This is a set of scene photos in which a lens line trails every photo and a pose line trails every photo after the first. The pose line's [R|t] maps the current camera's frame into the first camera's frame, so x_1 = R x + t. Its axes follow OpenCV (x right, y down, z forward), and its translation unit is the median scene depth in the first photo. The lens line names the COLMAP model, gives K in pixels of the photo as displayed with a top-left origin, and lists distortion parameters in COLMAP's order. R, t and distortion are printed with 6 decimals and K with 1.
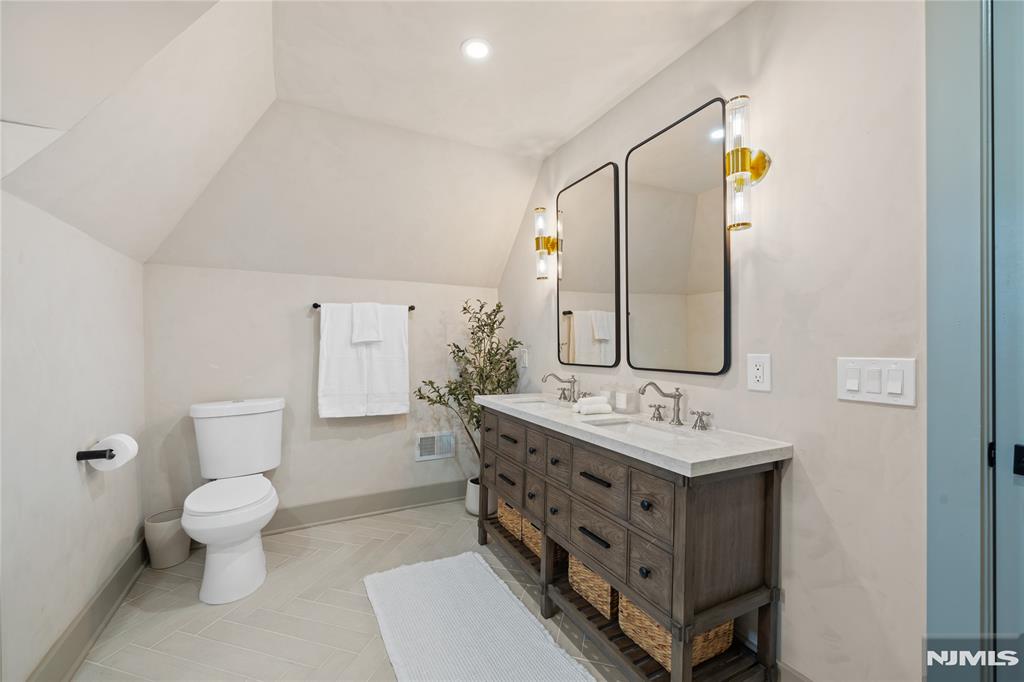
lens RADIAL K [[400.8, 0, 511.6], [0, 400.8, 343.2], [0, 0, 1]] dist [0.002130, 0.000011]
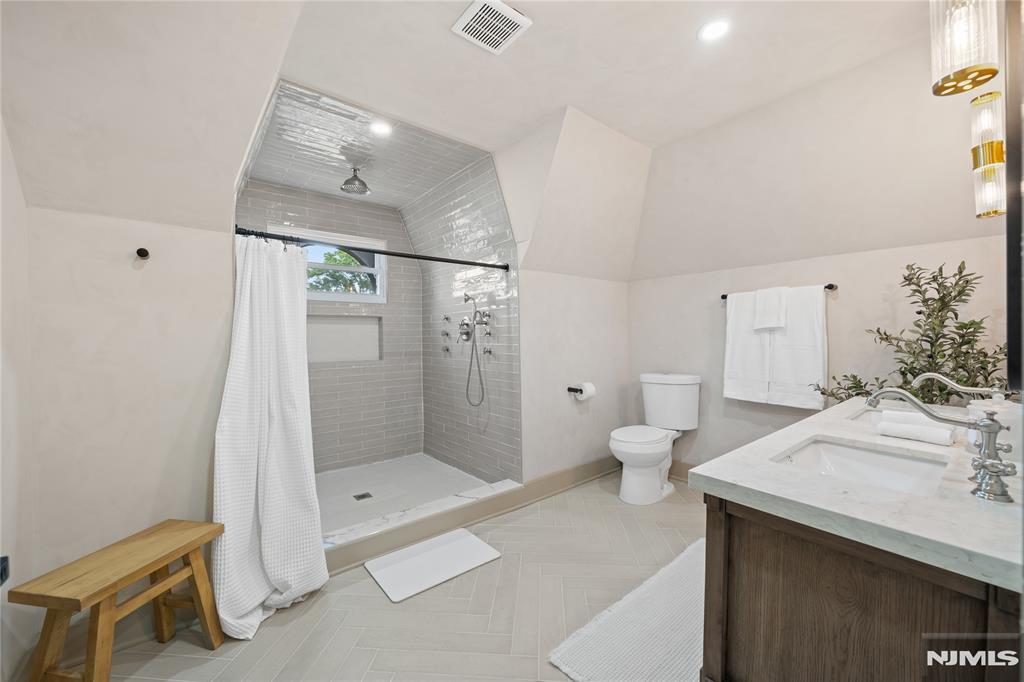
lens RADIAL K [[400.8, 0, 513.1], [0, 400.8, 338.3], [0, 0, 1]] dist [0.002130, 0.000011]
pose [[0.203208, 0.004553, -0.979125, 0.494823], [0.014827, 0.999860, 0.007726, 0.004182], [0.979023, -0.016087, 0.203112, 0.196526]]
